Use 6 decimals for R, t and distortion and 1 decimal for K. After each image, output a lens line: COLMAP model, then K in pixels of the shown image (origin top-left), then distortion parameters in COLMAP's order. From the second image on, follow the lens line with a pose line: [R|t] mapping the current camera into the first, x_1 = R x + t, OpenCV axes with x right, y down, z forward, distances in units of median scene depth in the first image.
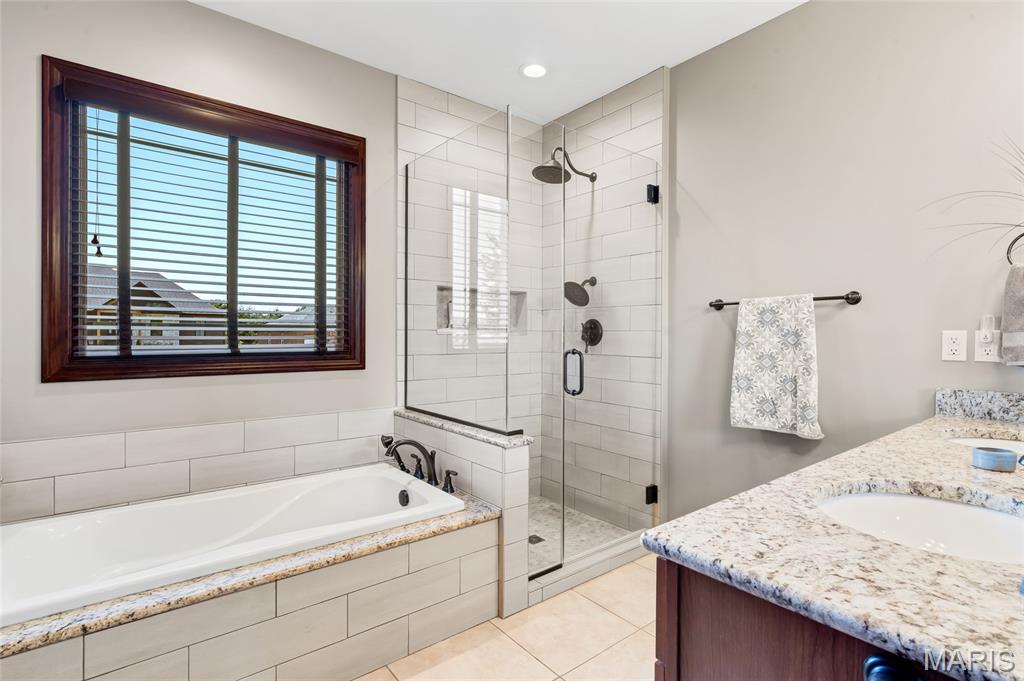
lens RADIAL K [[497.8, 0, 516.0], [0, 497.8, 337.7], [0, 0, 1]] dist [0.010094, -0.000493]
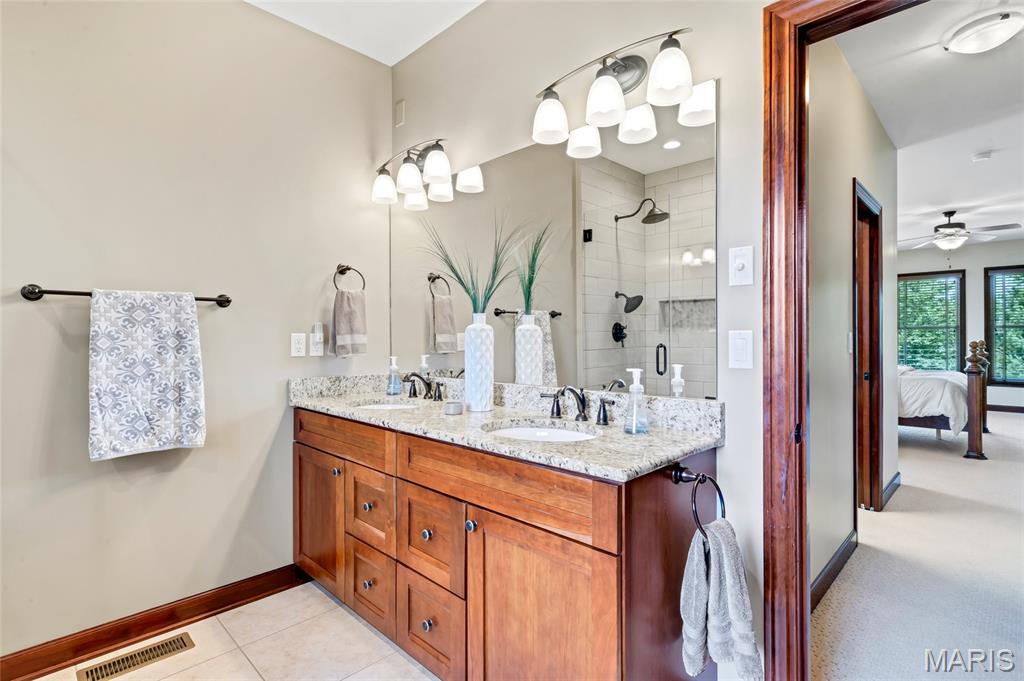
lens RADIAL K [[497.8, 0, 515.2], [0, 497.8, 338.8], [0, 0, 1]] dist [0.010094, -0.000493]
pose [[-0.137752, -0.001278, 0.990466, -0.401457], [0.007519, 0.999969, 0.002336, 0.000207], [-0.990438, 0.007769, -0.137738, 0.509444]]
